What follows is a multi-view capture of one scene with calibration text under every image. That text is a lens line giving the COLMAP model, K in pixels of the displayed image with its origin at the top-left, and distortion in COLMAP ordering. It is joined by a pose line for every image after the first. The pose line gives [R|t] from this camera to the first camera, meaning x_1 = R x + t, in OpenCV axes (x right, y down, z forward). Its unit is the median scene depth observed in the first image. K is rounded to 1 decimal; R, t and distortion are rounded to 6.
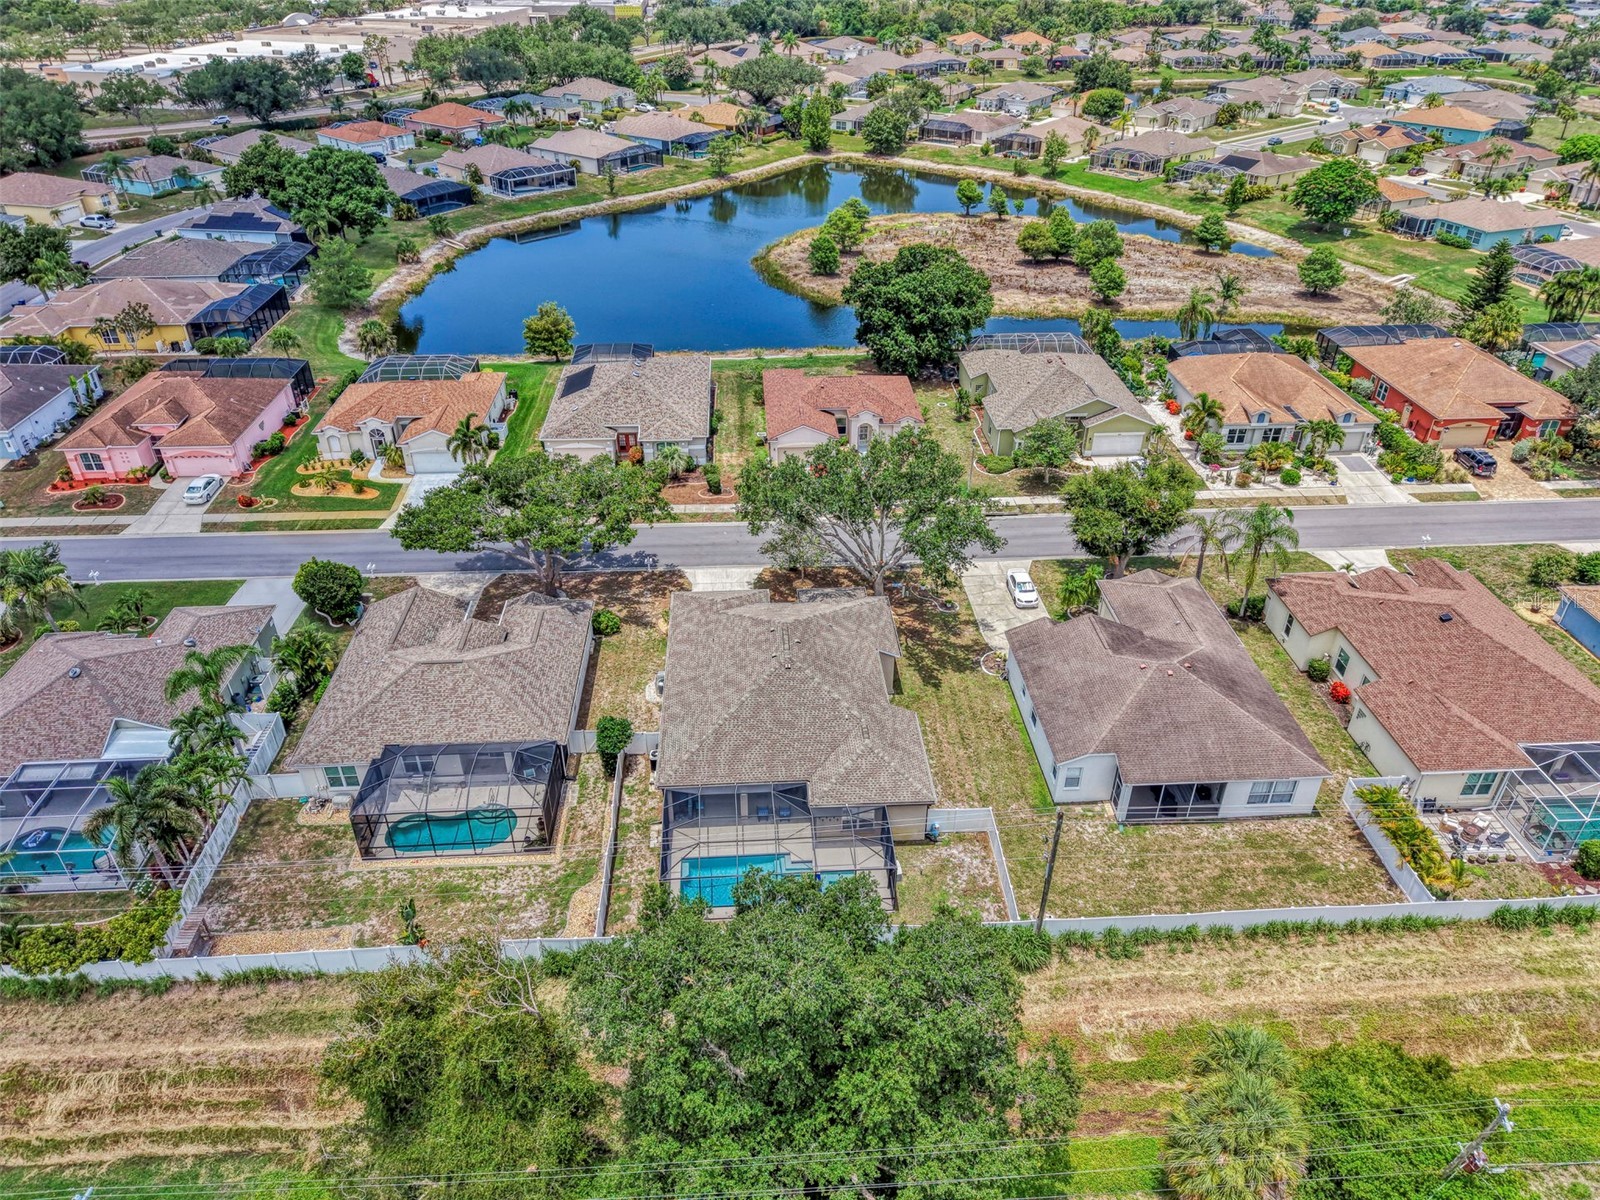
lens RADIAL K [[1058.3, 0, 800.0], [0, 1058.3, 600.0], [0, 0, 1]] dist [0.079572, -0.105347]
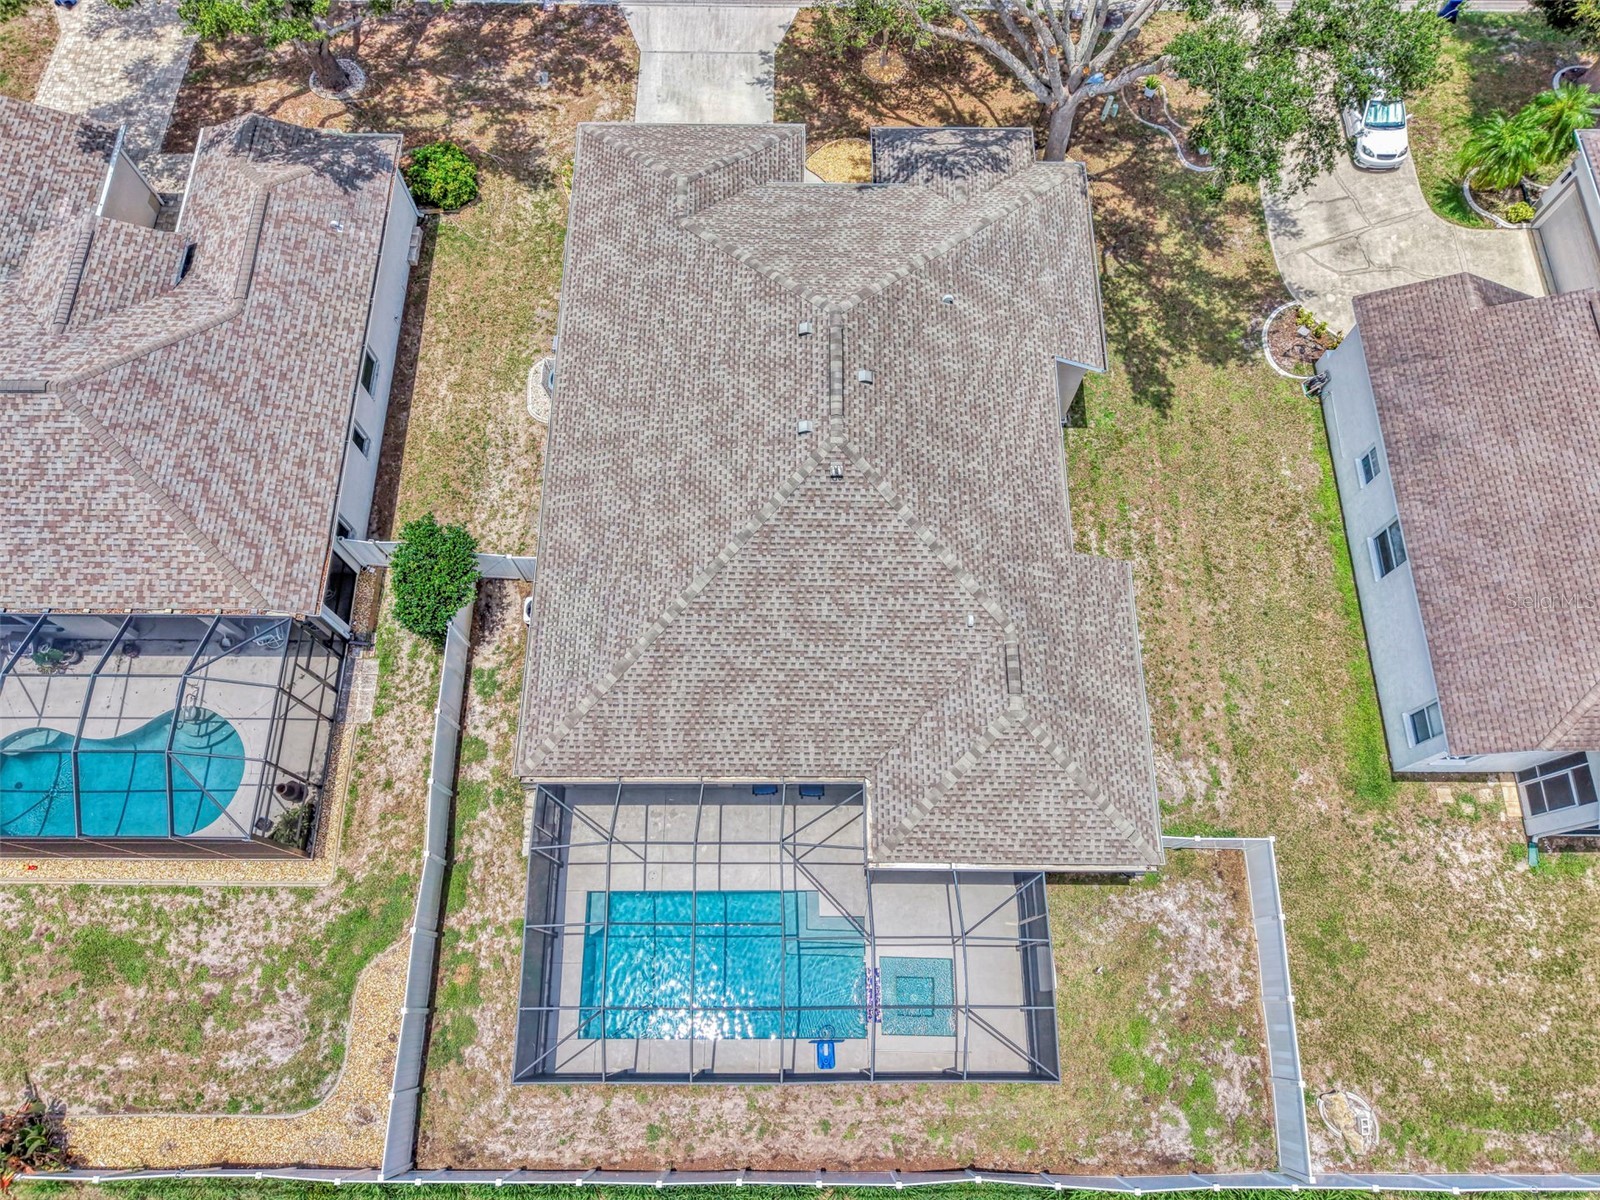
lens RADIAL K [[1077.4, 0, 802.0], [0, 1077.4, 602.4], [0, 0, 1]] dist [0.026073, -0.025198]
pose [[0.998155, 0.058741, -0.015339, -0.012482], [-0.038182, 0.803821, 0.593645, -0.110634], [0.047202, -0.591964, 0.804581, 0.517024]]
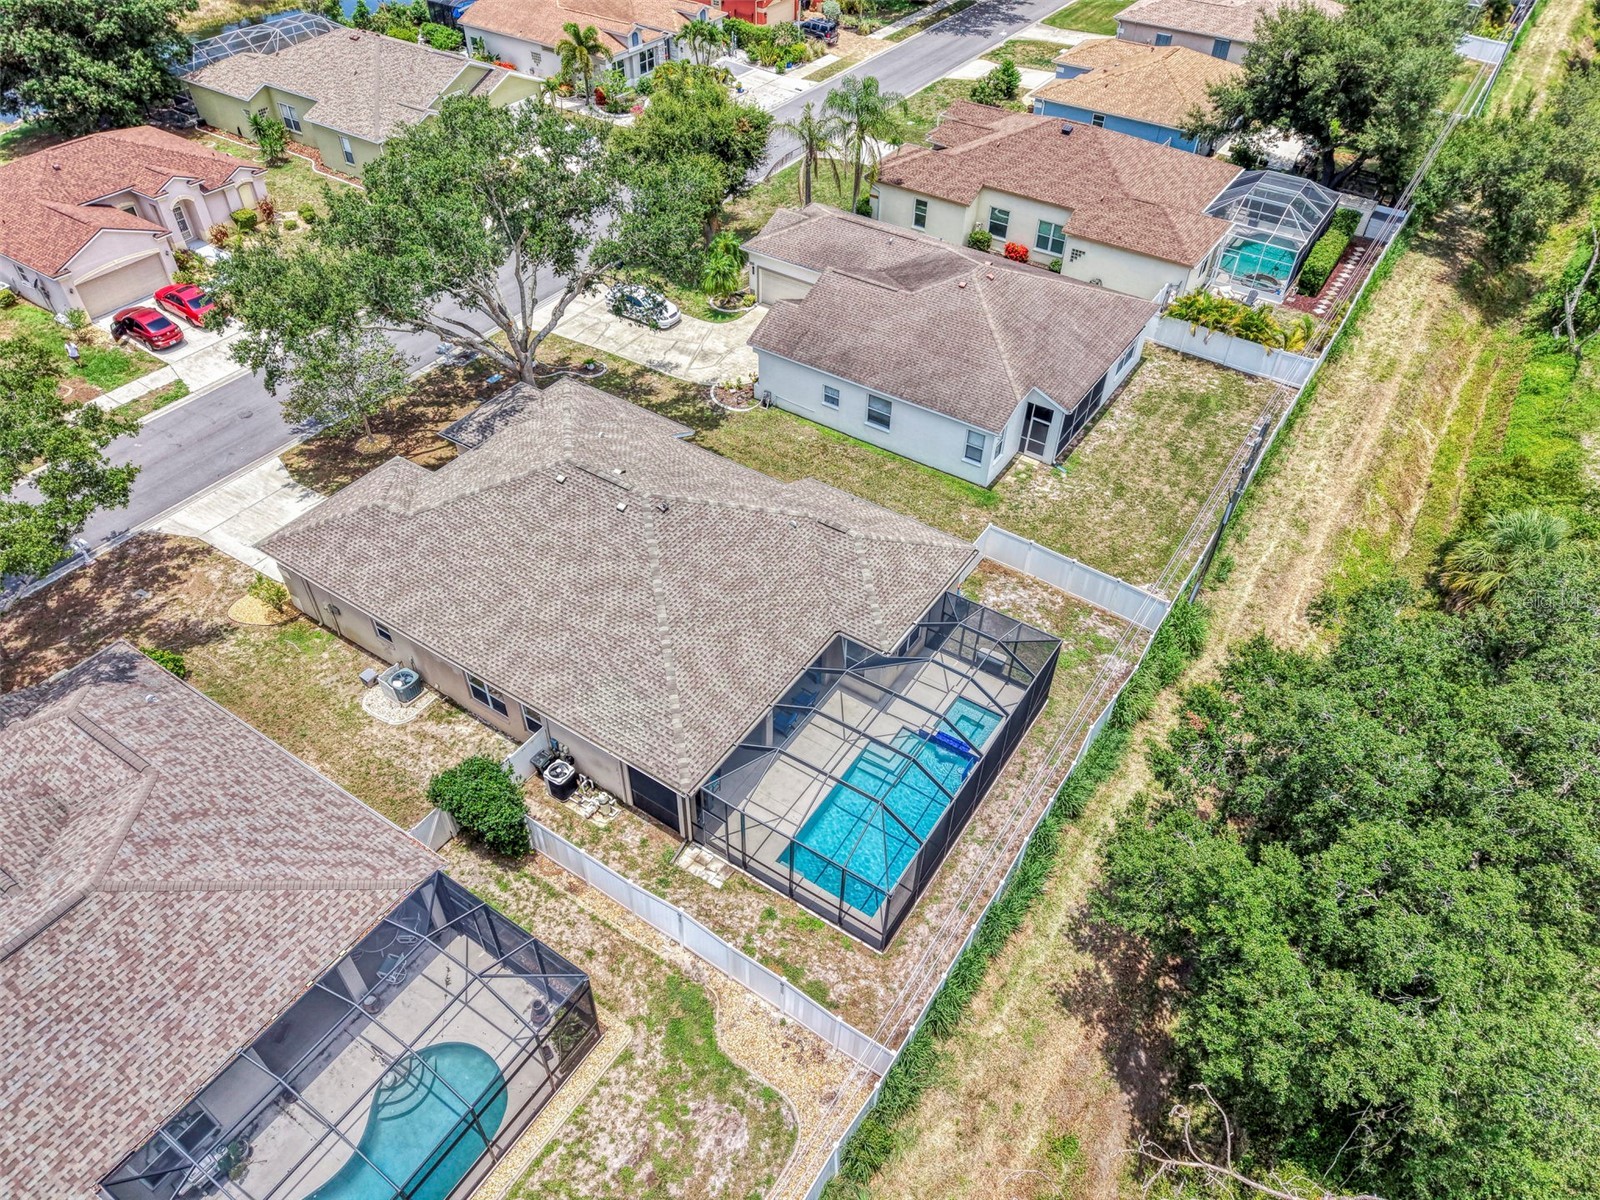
lens RADIAL K [[1071.9, 0, 800.0], [0, 1071.9, 600.0], [0, 0, 1]] dist [0.052113, -0.057290]
pose [[0.599536, -0.539992, 0.590734, -0.275820], [0.417608, 0.840717, 0.344671, -0.053417], [-0.682759, 0.040052, 0.729545, 0.417118]]
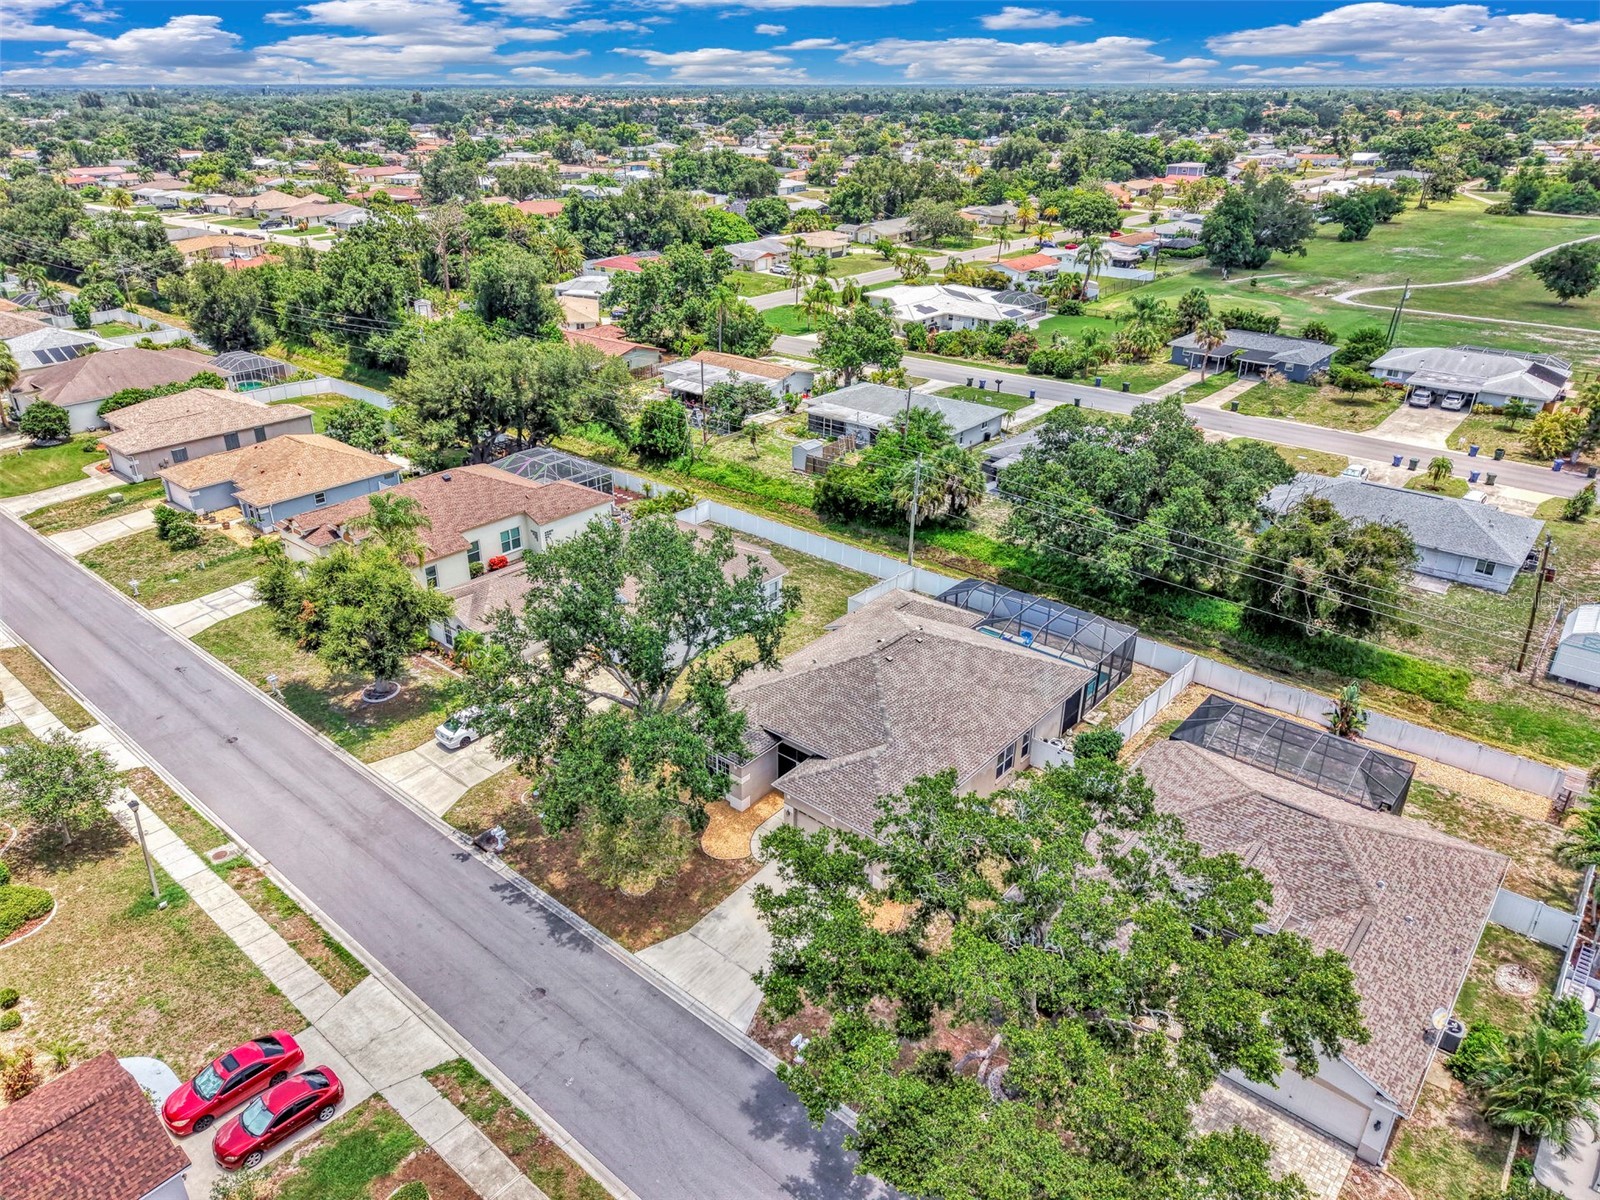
lens RADIAL K [[1071.9, 0, 800.0], [0, 1071.9, 600.0], [0, 0, 1]] dist [0.052113, -0.057290]
pose [[-0.724572, -0.300694, 0.620144, -0.412987], [0.370808, 0.588384, 0.718544, -0.539539], [-0.580945, 0.750591, -0.314827, 1.077069]]
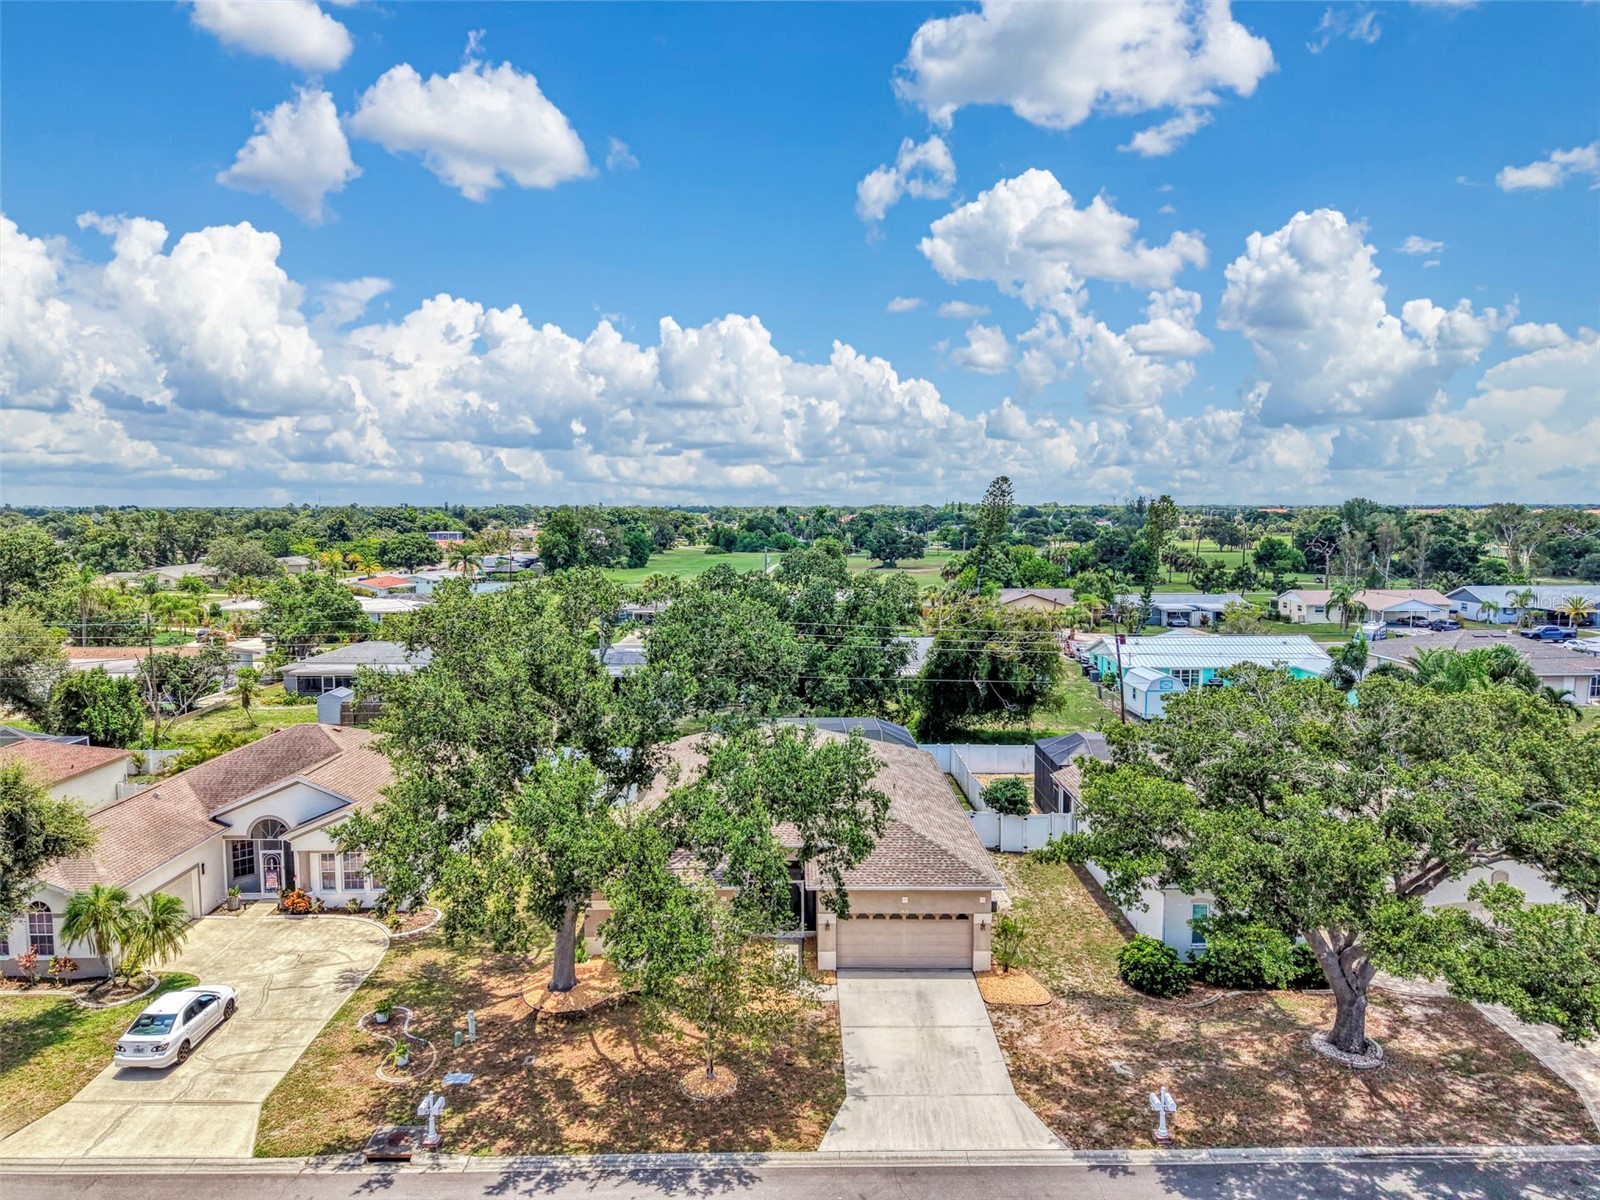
lens RADIAL K [[1074.9, 0, 798.2], [0, 1074.9, 599.2], [0, 0, 1]] dist [0.020748, -0.020525]
pose [[-0.998532, -0.001984, 0.054126, -0.050514], [0.031887, 0.786259, 0.617073, -0.399541], [-0.043781, 0.617894, -0.785042, 1.258085]]
